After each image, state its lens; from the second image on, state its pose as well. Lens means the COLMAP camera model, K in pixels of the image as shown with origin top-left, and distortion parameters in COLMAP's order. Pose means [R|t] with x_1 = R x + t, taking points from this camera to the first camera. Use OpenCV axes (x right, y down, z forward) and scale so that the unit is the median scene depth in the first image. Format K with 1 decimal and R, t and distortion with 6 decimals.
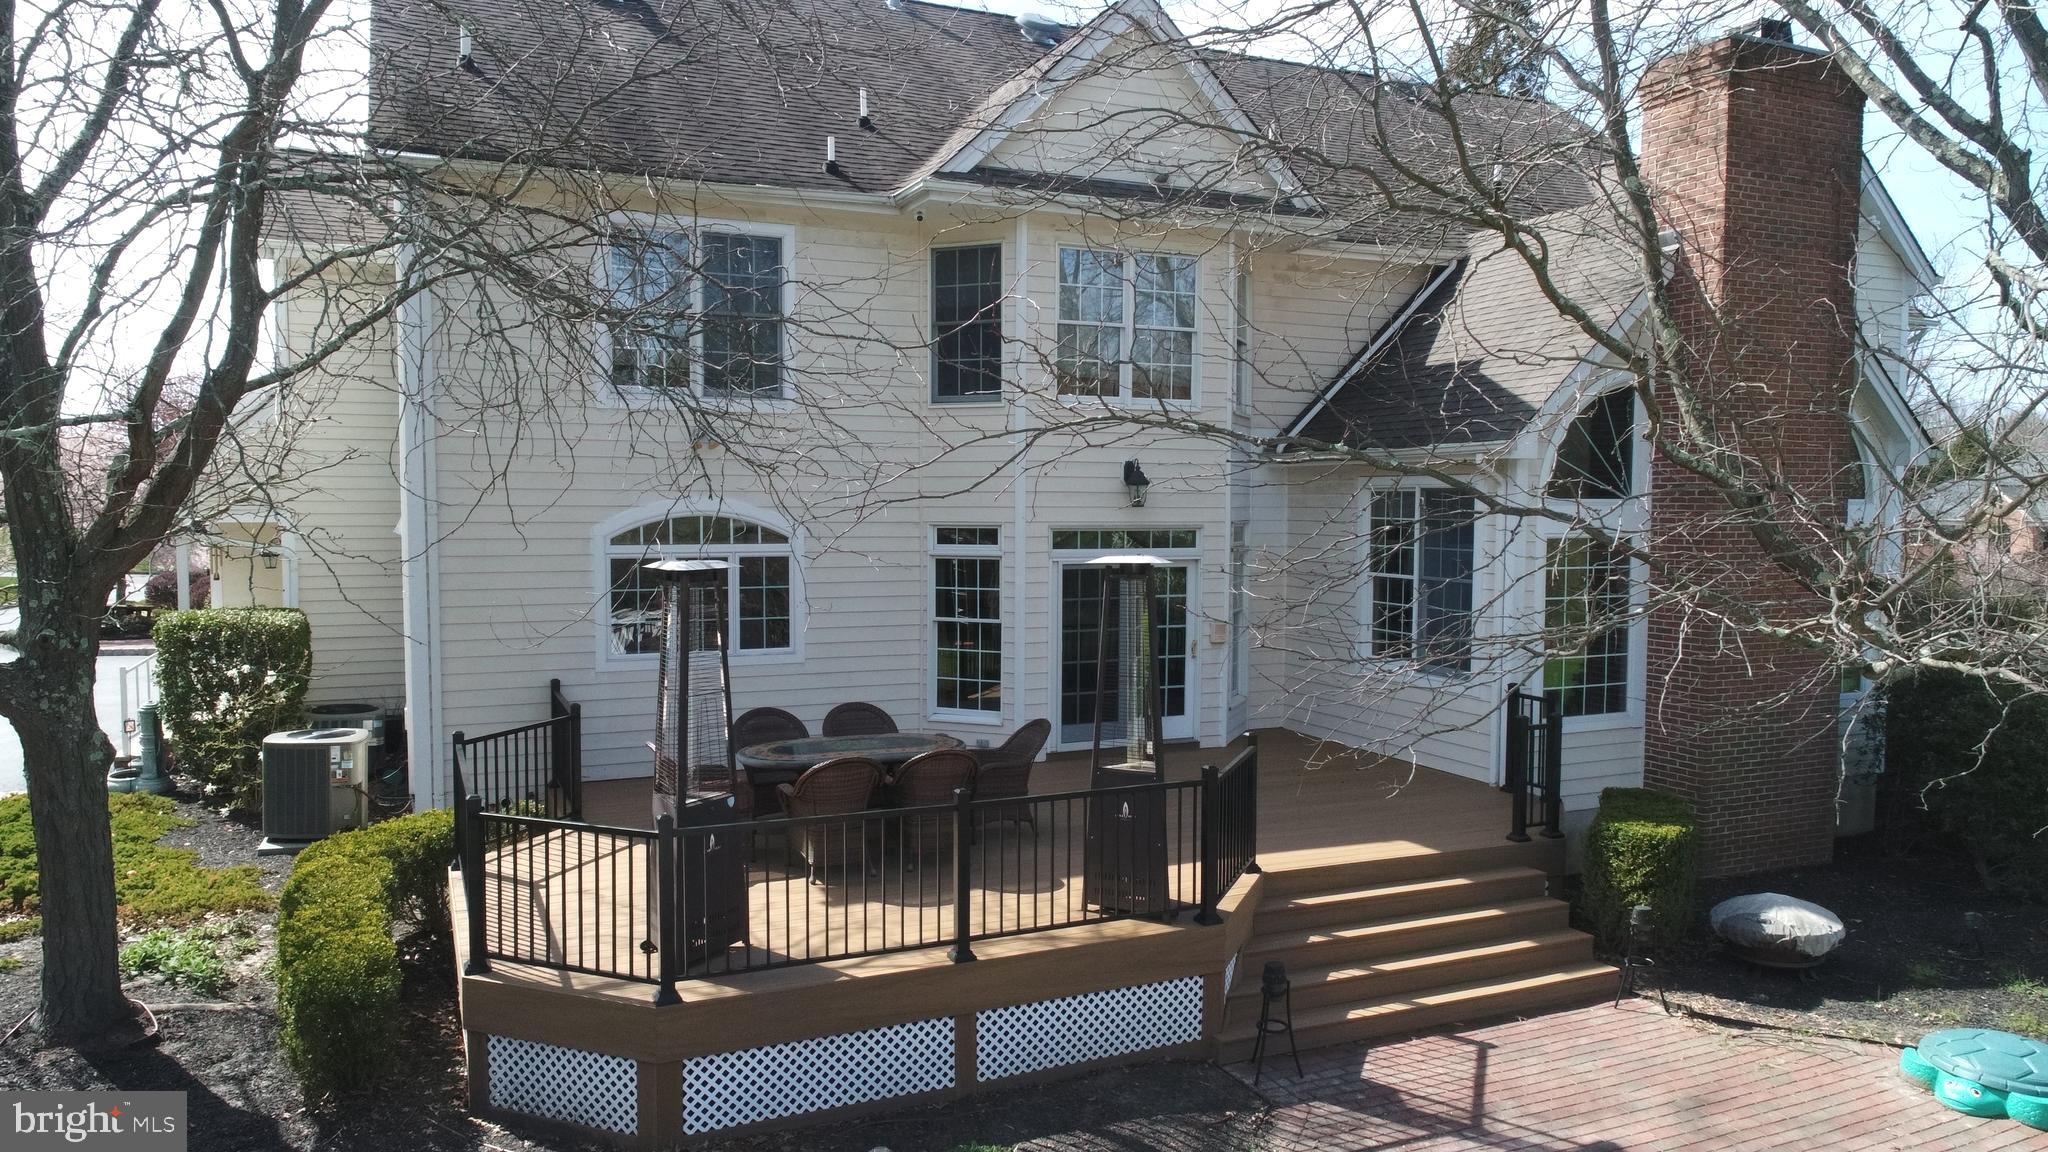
lens RADIAL K [[1379.1, 0, 1024.0], [0, 1379.1, 576.0], [0, 0, 1]] dist [0.000994, 0.001594]
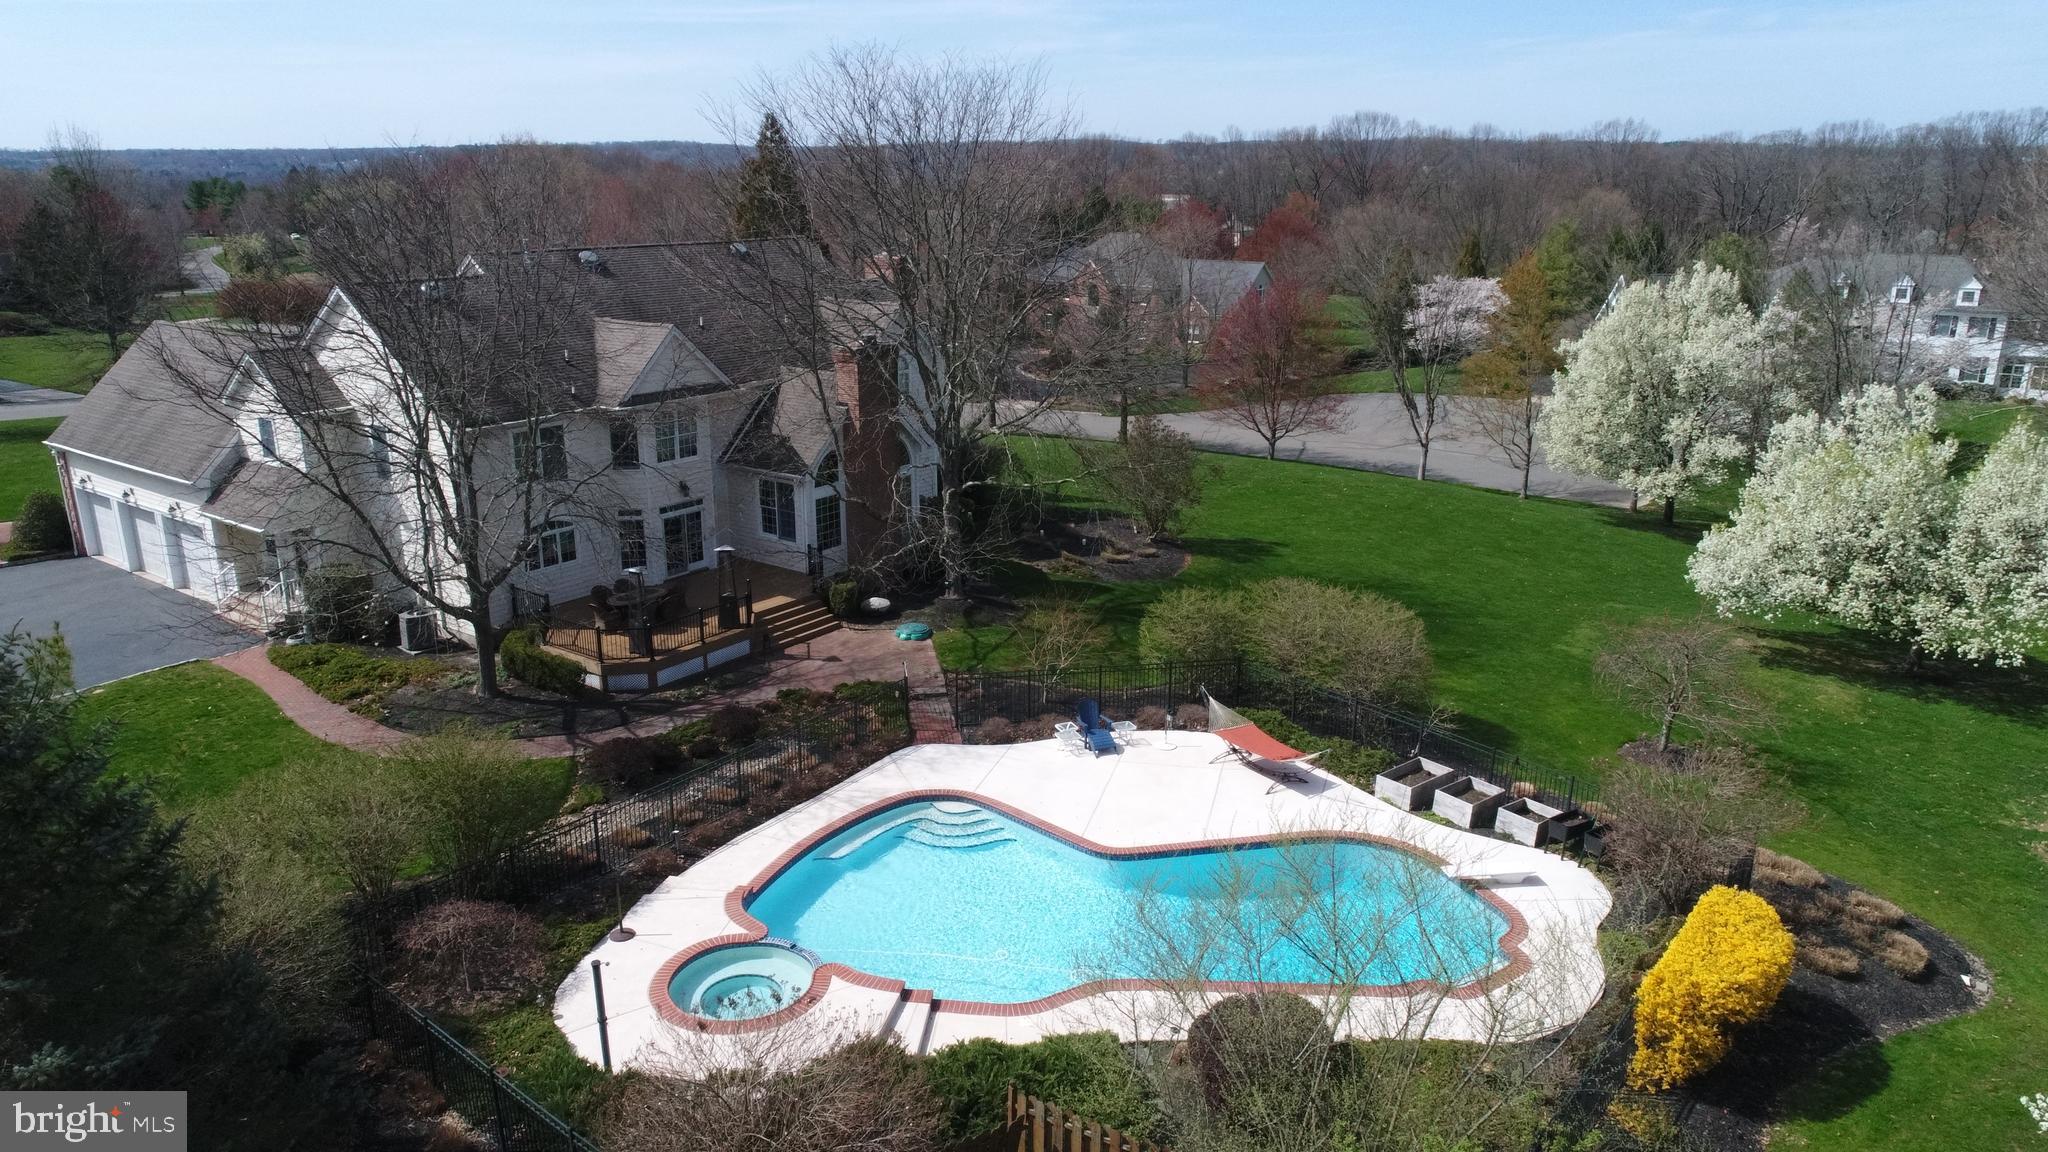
lens RADIAL K [[1379.1, 0, 1024.0], [0, 1379.1, 576.0], [0, 0, 1]] dist [0.000994, 0.001594]
pose [[0.869734, -0.146408, 0.471303, -0.965821], [0.031767, 0.969610, 0.242583, -0.789157], [-0.492497, -0.196011, 0.847954, -2.612029]]
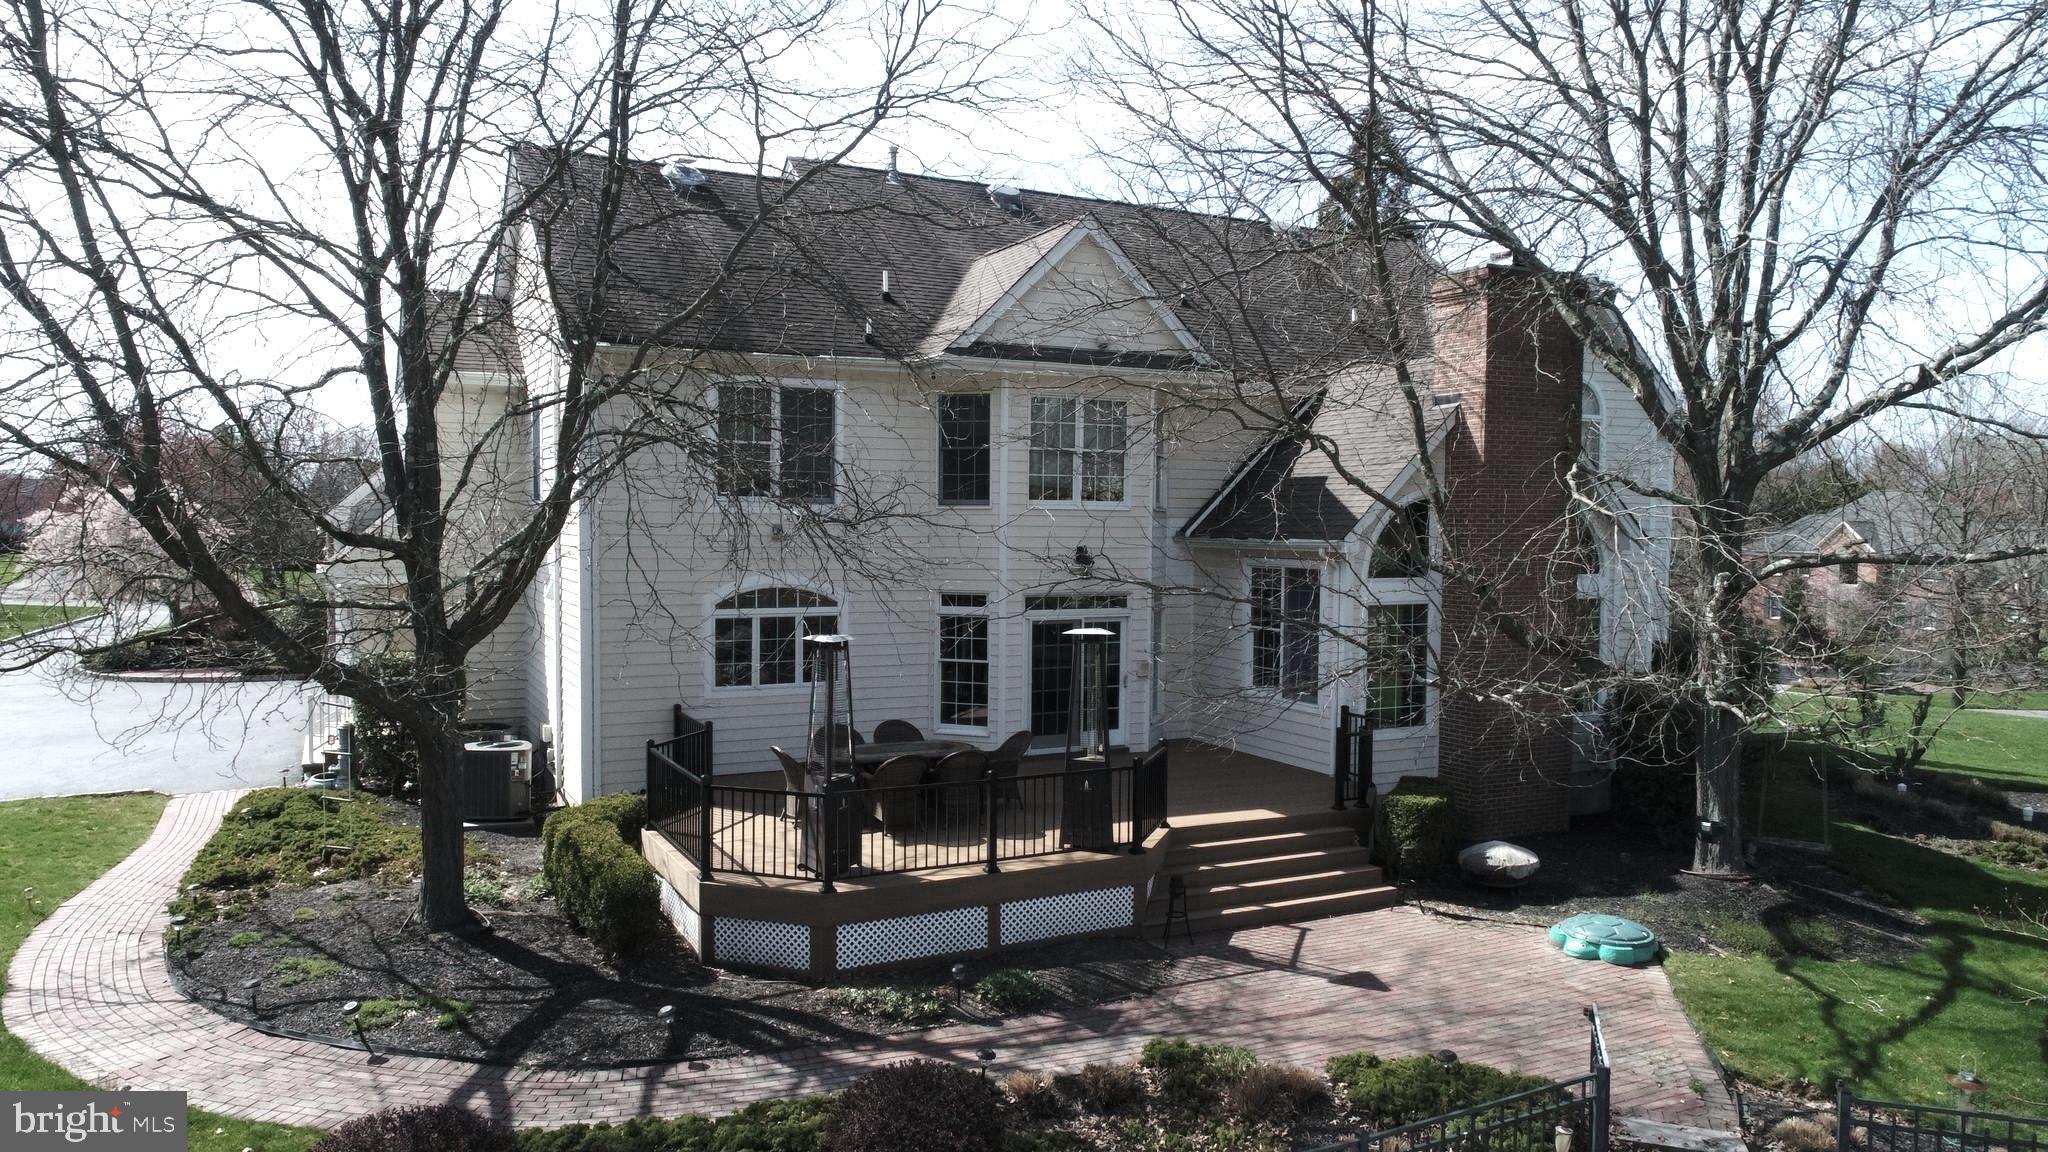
lens RADIAL K [[1379.1, 0, 1024.0], [0, 1379.1, 576.0], [0, 0, 1]] dist [0.000994, 0.001594]
pose [[0.998514, 0.002441, 0.054435, -0.075502], [-0.001740, 0.999915, -0.012913, -0.047698], [-0.054461, 0.012799, 0.998434, -0.529383]]
